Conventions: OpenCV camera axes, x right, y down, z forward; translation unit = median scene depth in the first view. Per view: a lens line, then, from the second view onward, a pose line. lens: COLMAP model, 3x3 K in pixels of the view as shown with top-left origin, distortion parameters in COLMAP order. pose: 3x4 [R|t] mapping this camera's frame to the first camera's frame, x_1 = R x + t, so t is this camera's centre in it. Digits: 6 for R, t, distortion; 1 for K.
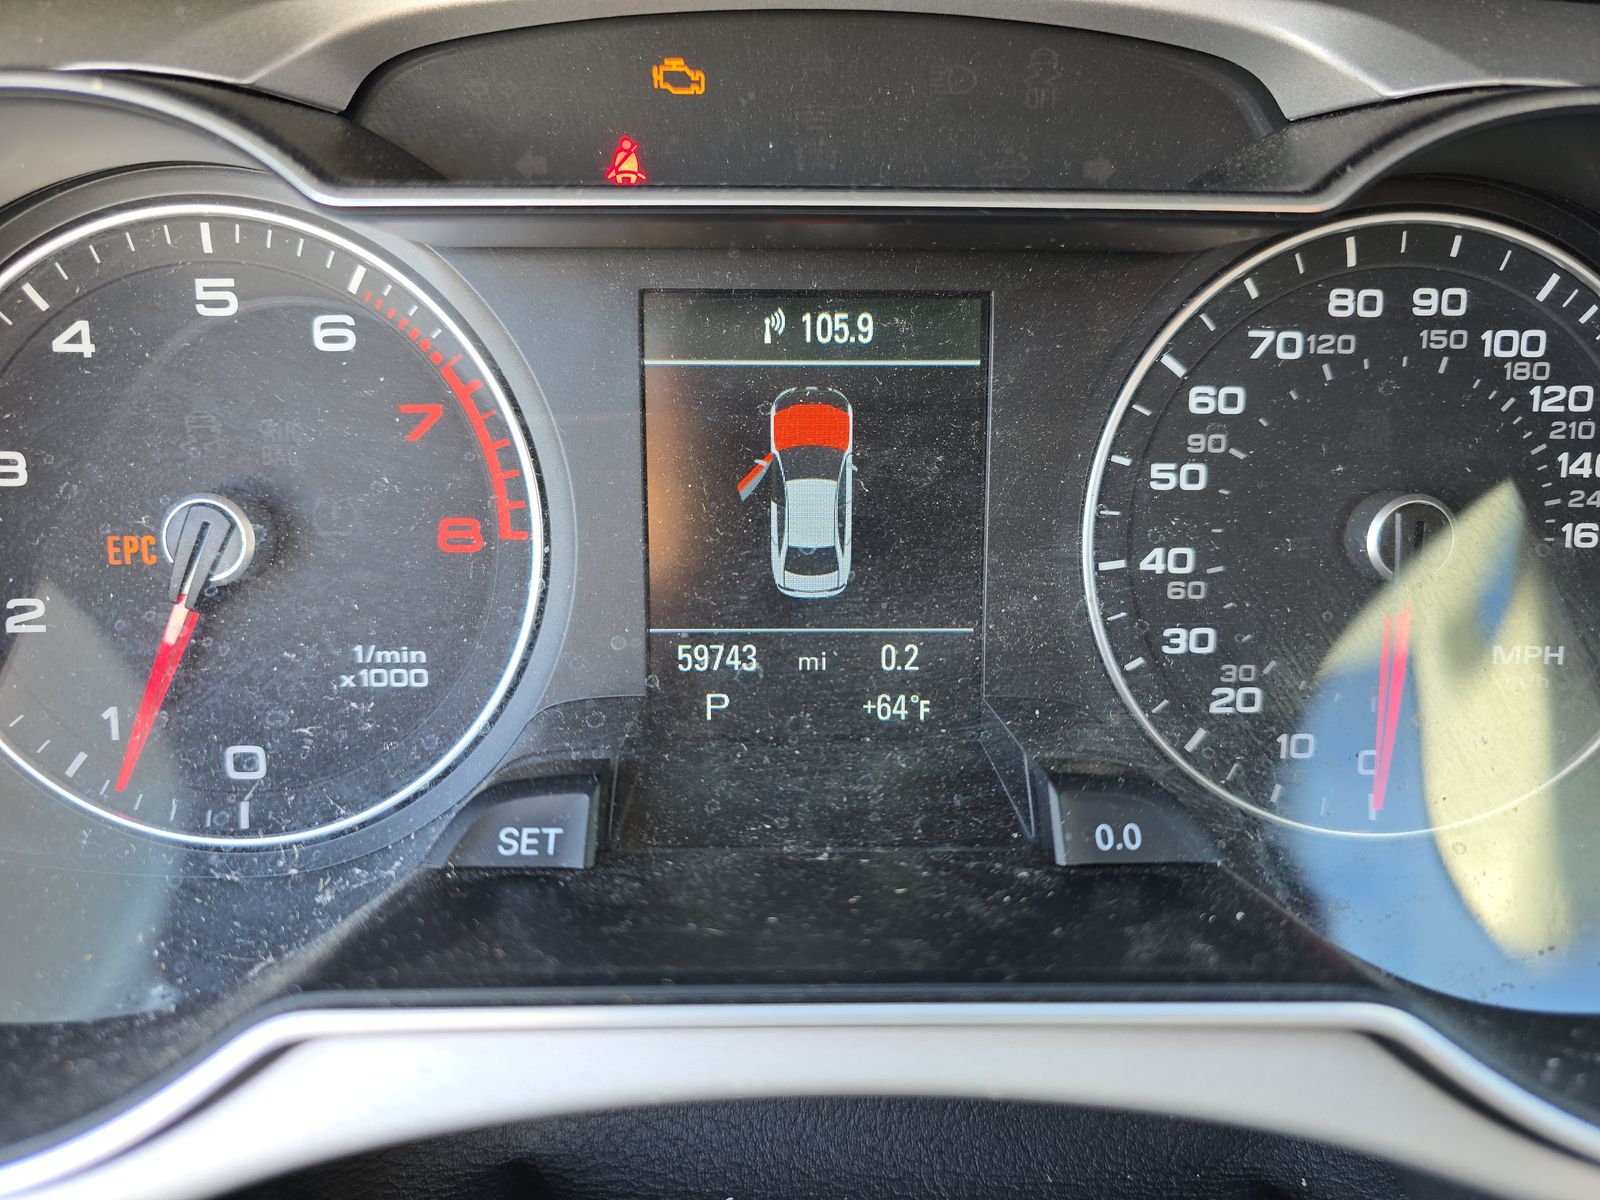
lens RADIAL K [[1079.6, 0, 799.2], [0, 1079.6, 609.1], [0, 0, 1]] dist [0.029483, -0.036681]
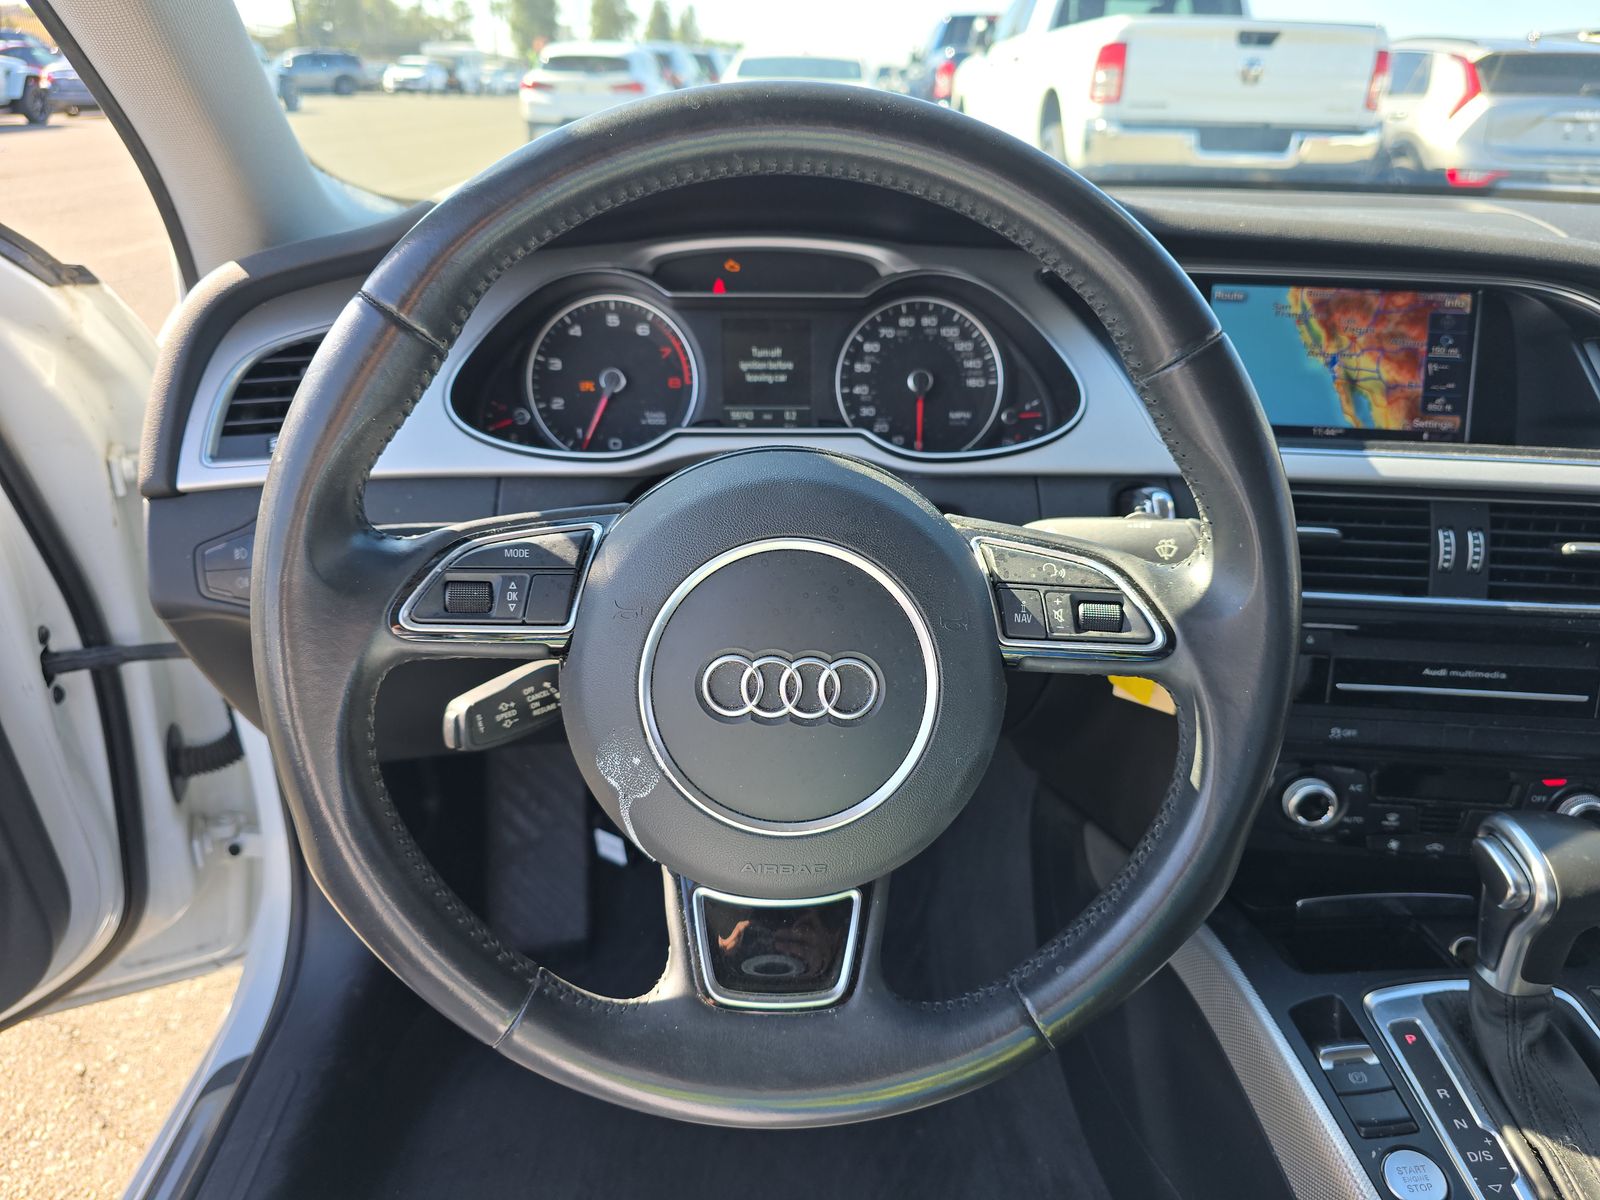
lens RADIAL K [[1079.6, 0, 795.3], [0, 1079.6, 594.6], [0, 0, 1]] dist [0.029483, -0.036681]
pose [[0.999737, -0.008221, 0.021403, 0.026239], [0.009236, 0.998815, -0.047775, 0.859346], [-0.020985, 0.047961, 0.998629, -2.764082]]
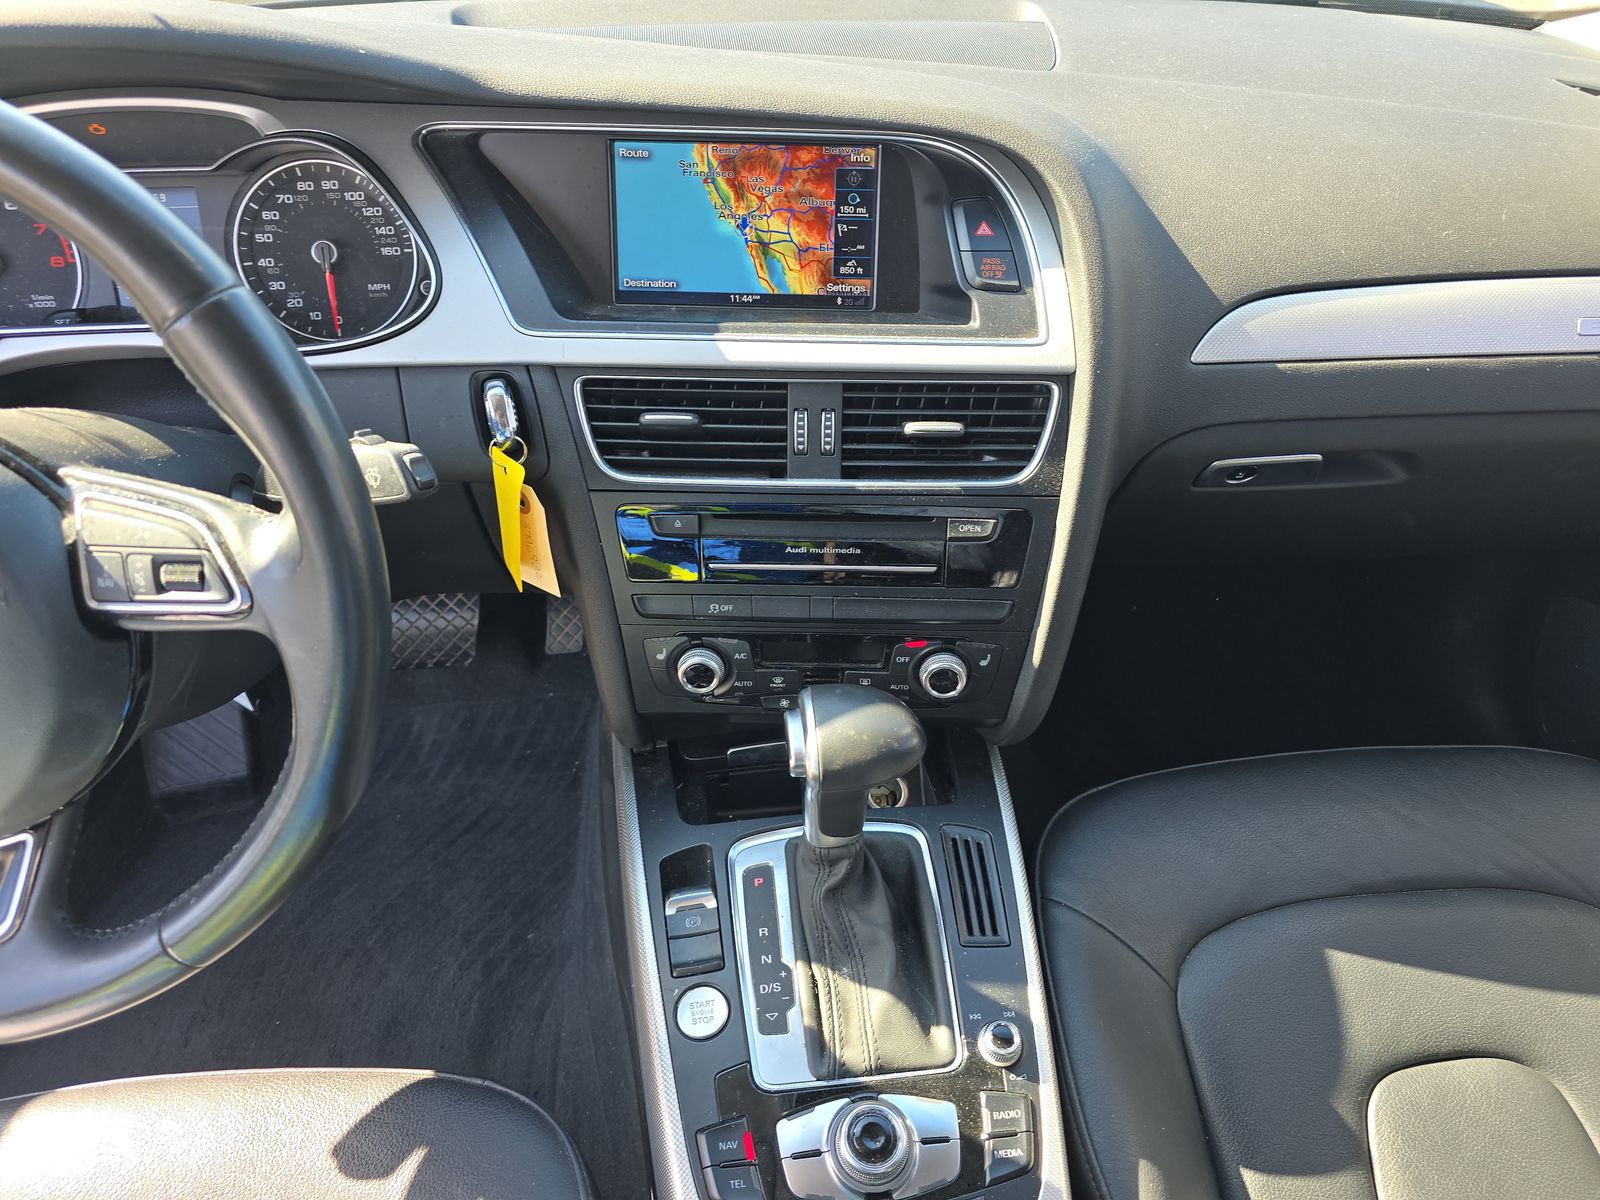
lens RADIAL K [[1079.6, 0, 792.2], [0, 1079.6, 594.4], [0, 0, 1]] dist [0.029483, -0.036681]
pose [[0.995954, -0.057445, 0.069110, 1.786199], [0.045180, 0.984834, 0.167512, 0.520205], [-0.077685, -0.163712, 0.983445, -2.879628]]
